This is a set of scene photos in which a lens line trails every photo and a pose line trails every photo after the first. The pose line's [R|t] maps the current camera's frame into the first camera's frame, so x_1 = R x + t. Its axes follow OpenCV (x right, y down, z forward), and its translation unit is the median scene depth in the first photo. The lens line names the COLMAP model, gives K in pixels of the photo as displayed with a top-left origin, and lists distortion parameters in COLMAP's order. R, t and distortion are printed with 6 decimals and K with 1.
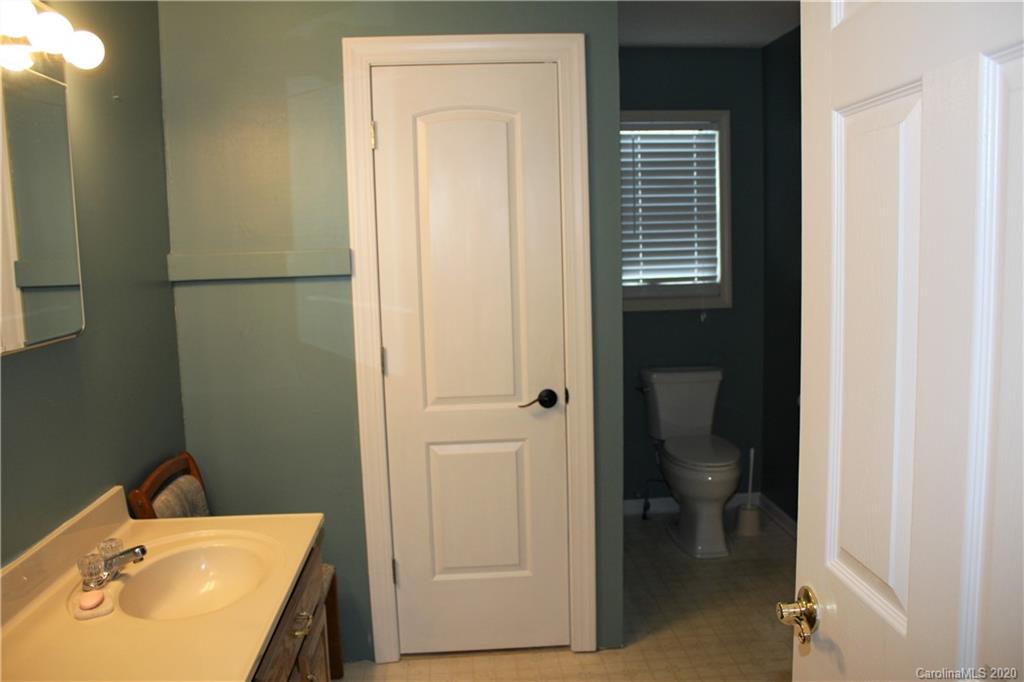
lens RADIAL K [[865.1, 0, 511.7], [0, 865.1, 347.9], [0, 0, 1]] dist [-0.170658, 0.163322]
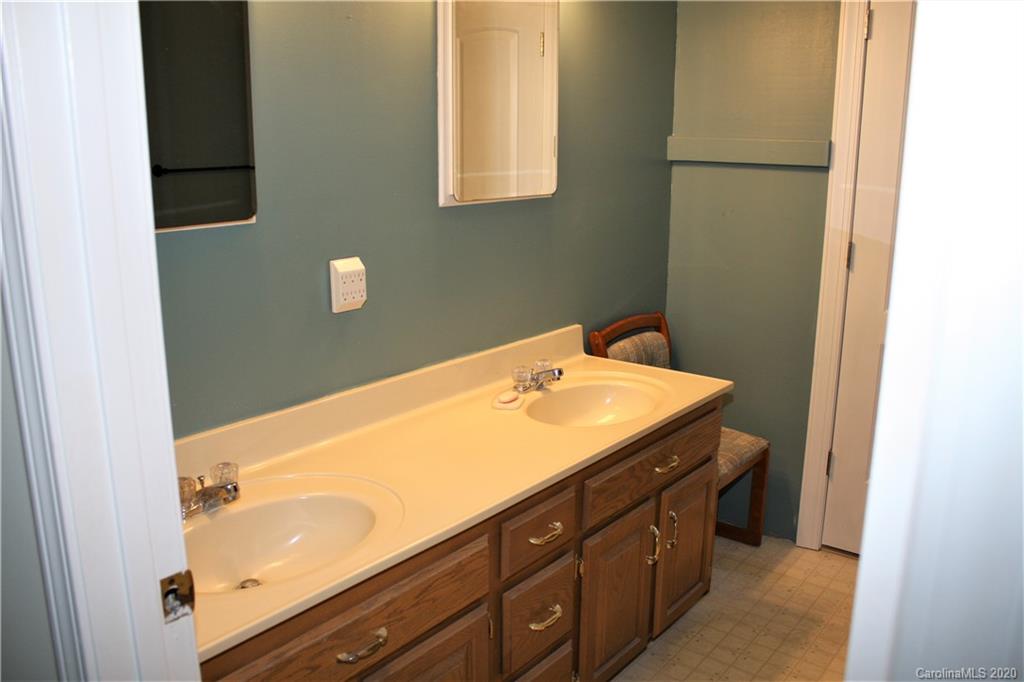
lens RADIAL K [[865.1, 0, 511.7], [0, 865.1, 347.9], [0, 0, 1]] dist [-0.170658, 0.163322]
pose [[0.737744, 0.189552, -0.647923, 0.227749], [-0.110855, 0.980758, 0.160702, 0.006201], [0.665917, -0.046731, 0.744561, 0.001296]]
